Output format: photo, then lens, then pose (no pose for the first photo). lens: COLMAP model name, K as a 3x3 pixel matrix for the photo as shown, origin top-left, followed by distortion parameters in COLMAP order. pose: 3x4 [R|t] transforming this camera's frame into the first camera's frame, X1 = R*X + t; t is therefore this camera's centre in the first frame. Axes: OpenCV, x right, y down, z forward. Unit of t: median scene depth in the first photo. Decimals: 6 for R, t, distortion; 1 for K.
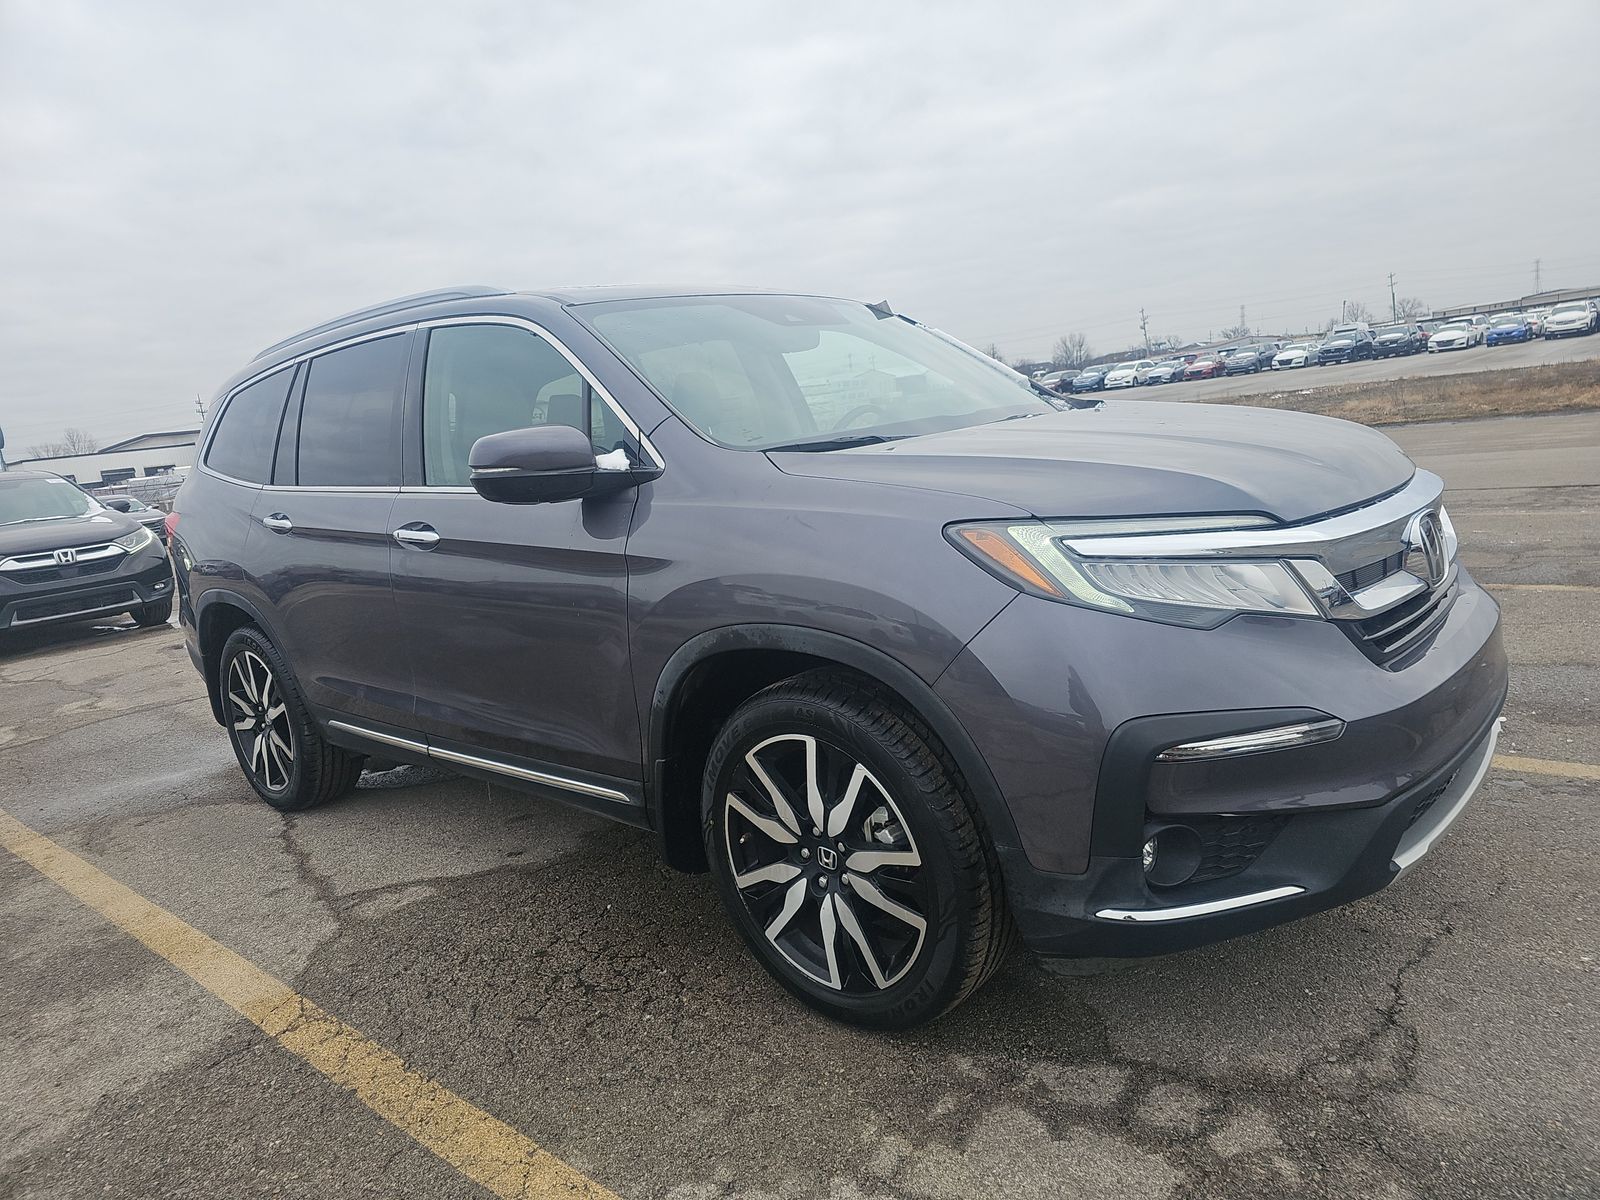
lens RADIAL K [[1071.4, 0, 805.1], [0, 1071.4, 590.5], [0, 0, 1]] dist [0.008597, -0.013865]
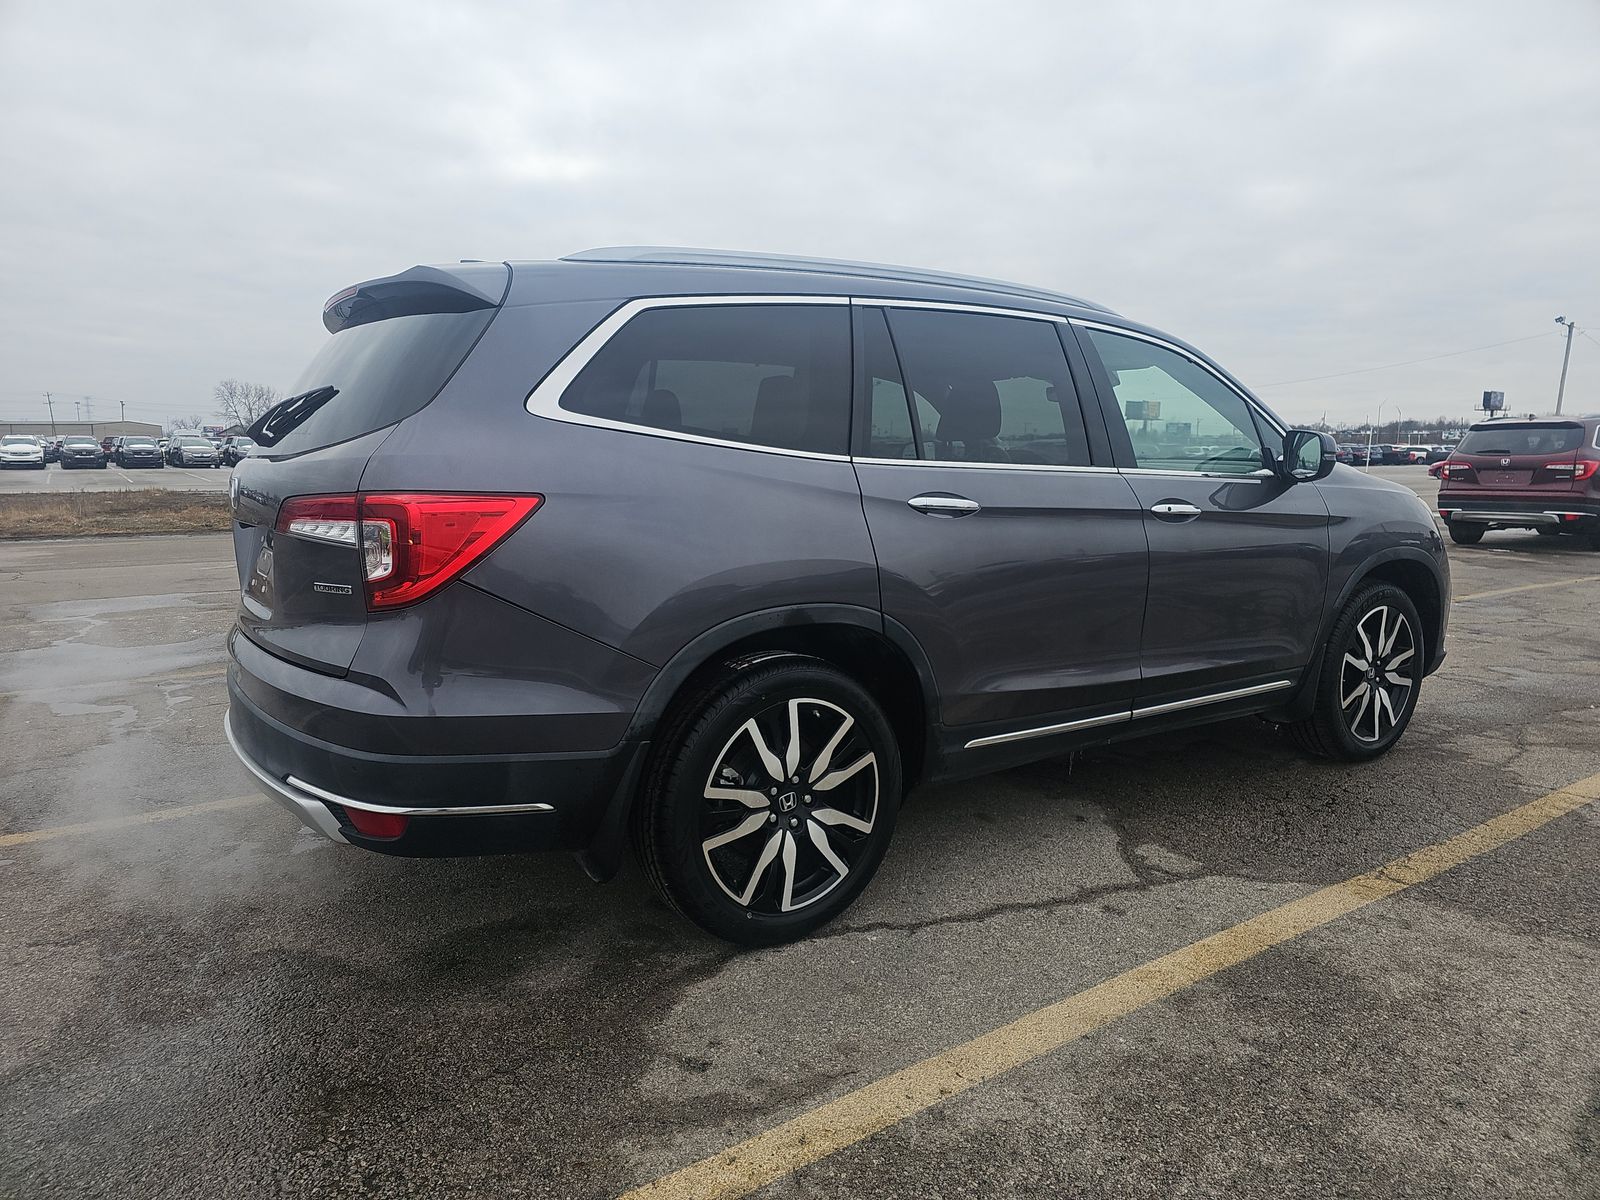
lens RADIAL K [[1071.4, 0, 796.7], [0, 1071.4, 614.2], [0, 0, 1]] dist [0.008597, -0.013865]
pose [[0.250980, -0.032464, 0.967448, -2.052496], [0.135542, 0.990770, -0.001916, 0.009162], [-0.958456, 0.131611, 0.253064, 1.455118]]
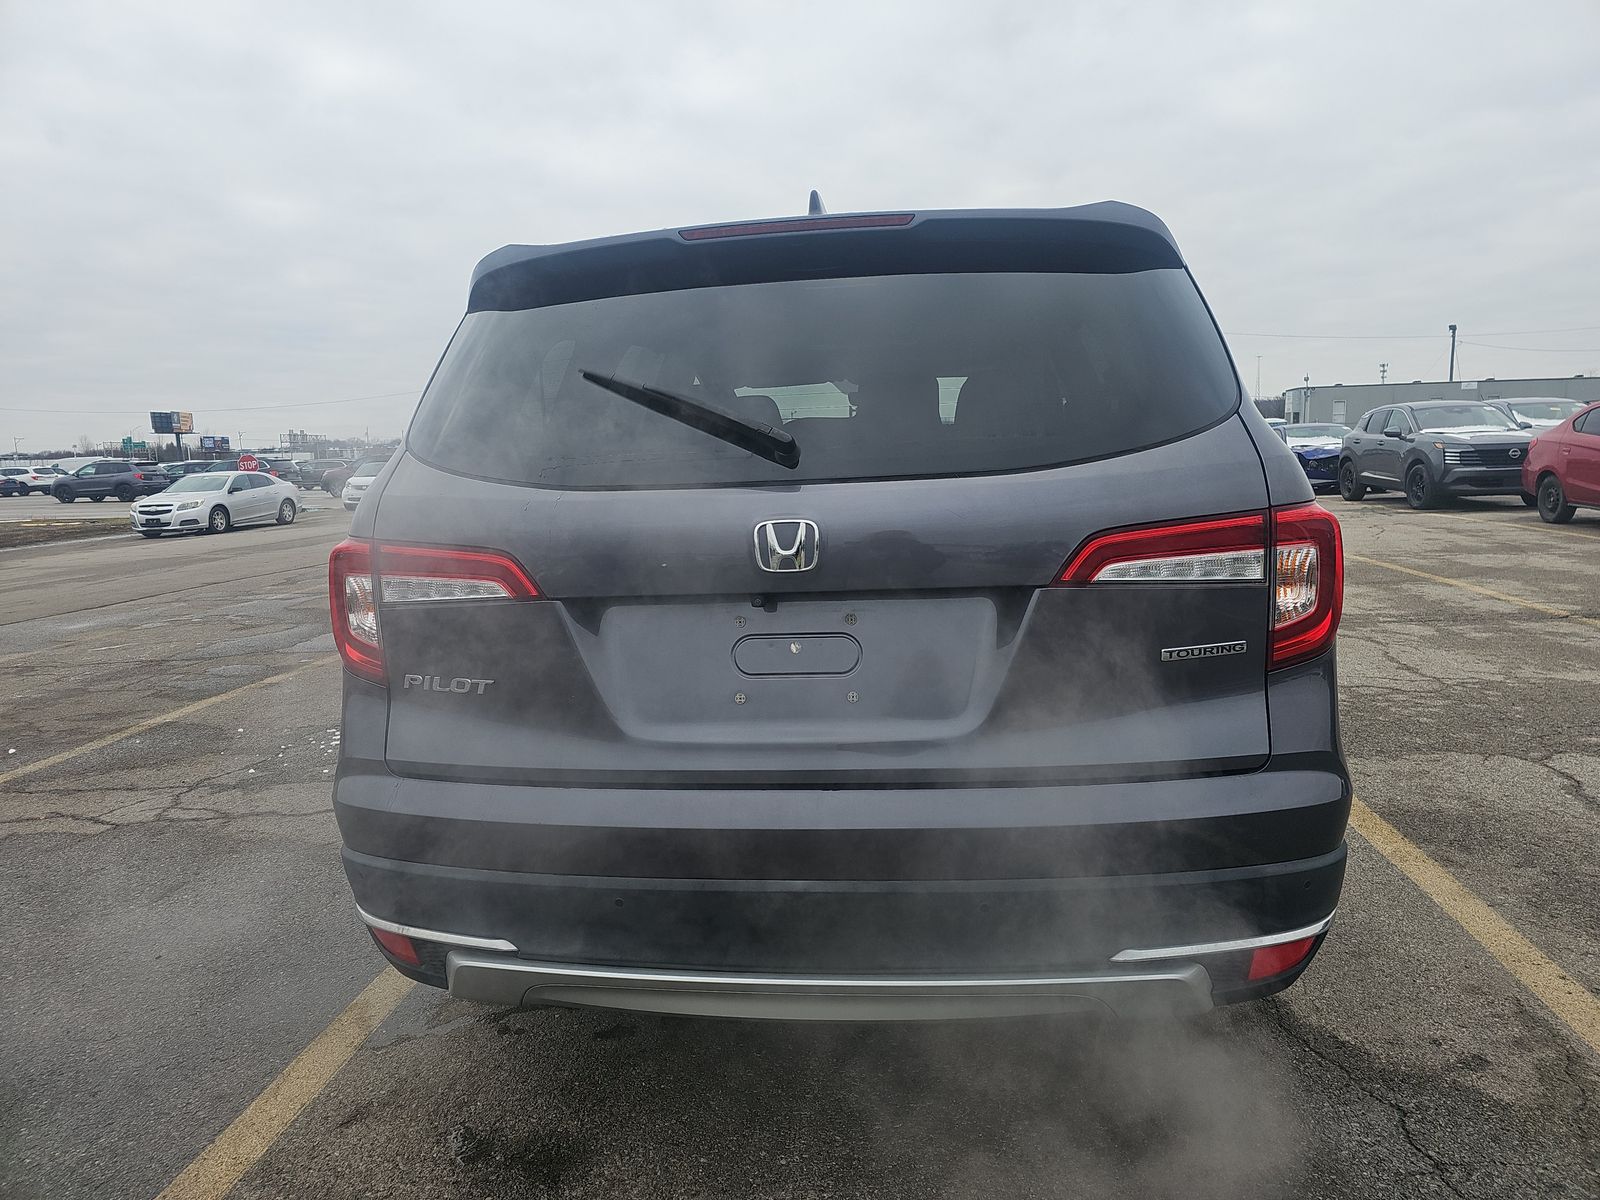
lens RADIAL K [[1071.4, 0, 801.3], [0, 1071.4, 590.4], [0, 0, 1]] dist [0.008597, -0.013865]
pose [[-0.554864, 0.022368, 0.831640, -1.618025], [0.240694, 0.961204, 0.134737, -0.275439], [-0.796362, 0.274931, -0.538721, 2.716408]]
